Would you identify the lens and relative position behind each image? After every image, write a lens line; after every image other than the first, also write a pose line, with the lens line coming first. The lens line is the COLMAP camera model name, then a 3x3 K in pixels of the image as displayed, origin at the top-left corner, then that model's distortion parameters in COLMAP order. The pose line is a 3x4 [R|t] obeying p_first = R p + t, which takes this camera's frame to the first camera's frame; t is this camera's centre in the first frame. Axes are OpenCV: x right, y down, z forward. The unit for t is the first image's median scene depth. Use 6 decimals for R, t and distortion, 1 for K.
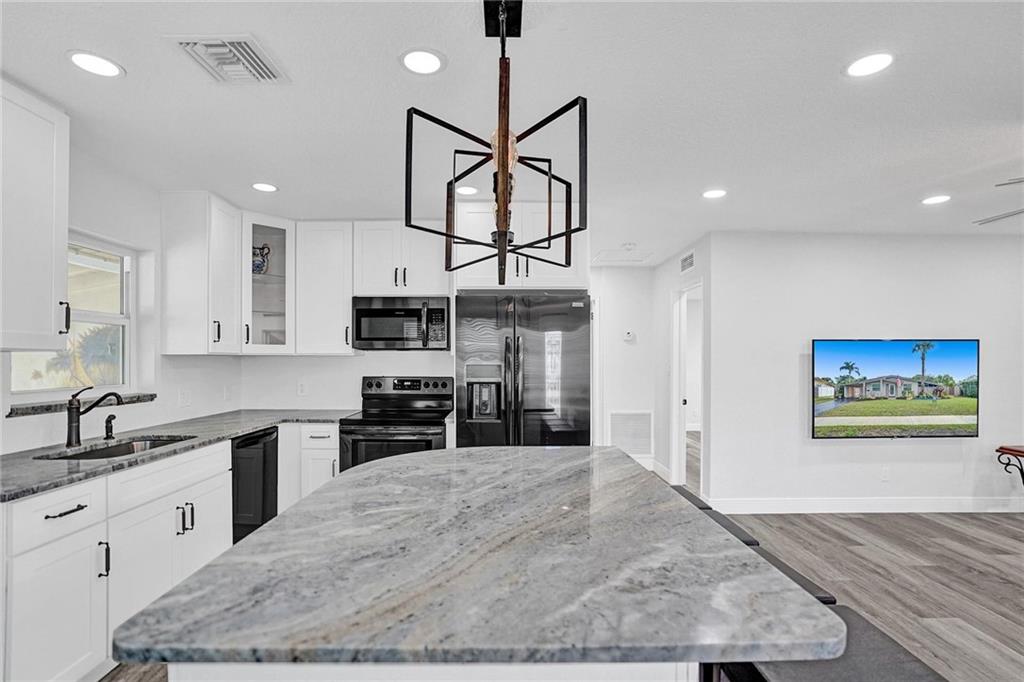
lens RADIAL K [[494.3, 0, 512.0], [0, 494.3, 341.0], [0, 0, 1]] dist [-0.016836, 0.001670]
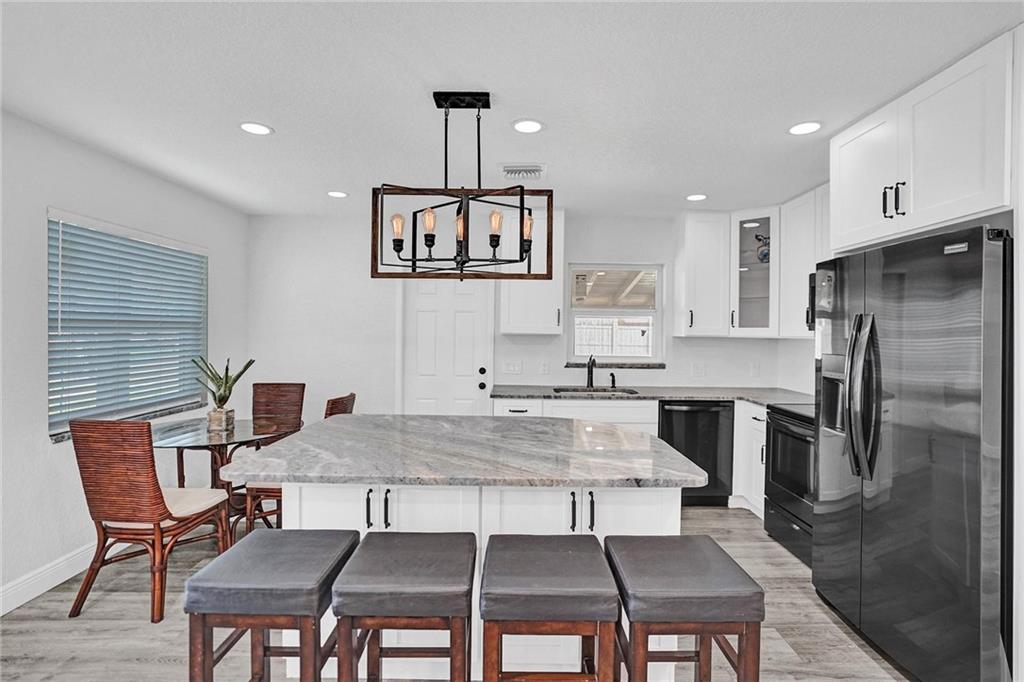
lens RADIAL K [[473.9, 0, 512.0], [0, 473.9, 341.0], [0, 0, 1]] dist [0.000733, 0.000306]
pose [[-0.034446, 0.020994, -0.999186, 0.556941], [0.025006, 0.999484, 0.020138, 0.000724], [0.999094, -0.024292, -0.034953, 0.478282]]
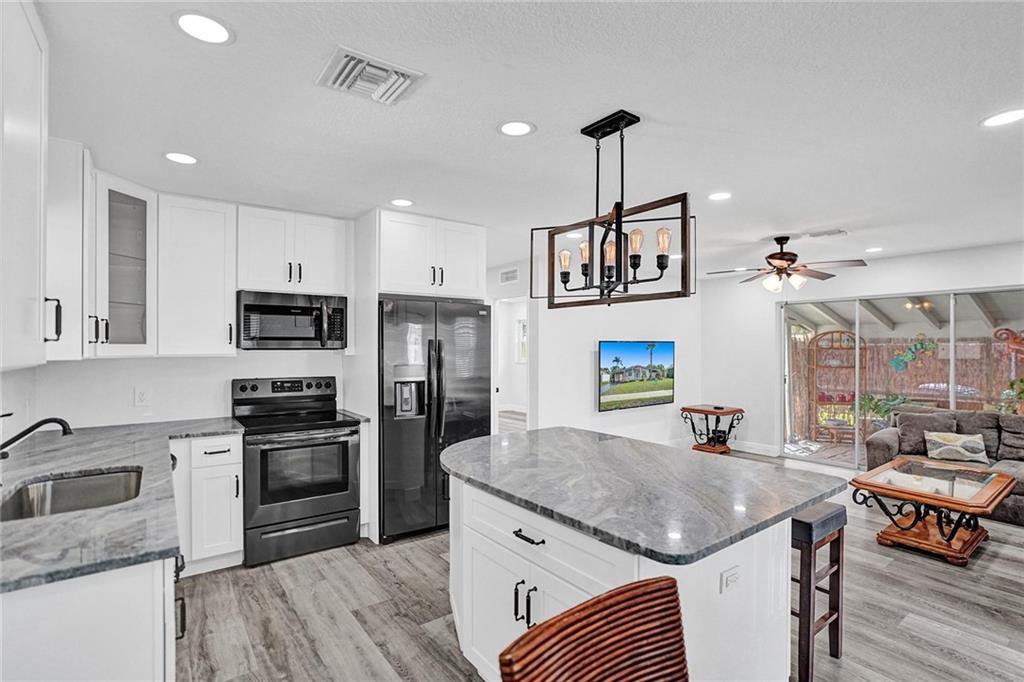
lens RADIAL K [[494.3, 0, 512.0], [0, 494.3, 341.0], [0, 0, 1]] dist [-0.016836, 0.001670]
pose [[0.812065, 0.006334, 0.583533, -0.433446], [-0.022045, 0.999560, 0.019828, -0.026926], [-0.583151, -0.028966, 0.811847, -0.003888]]
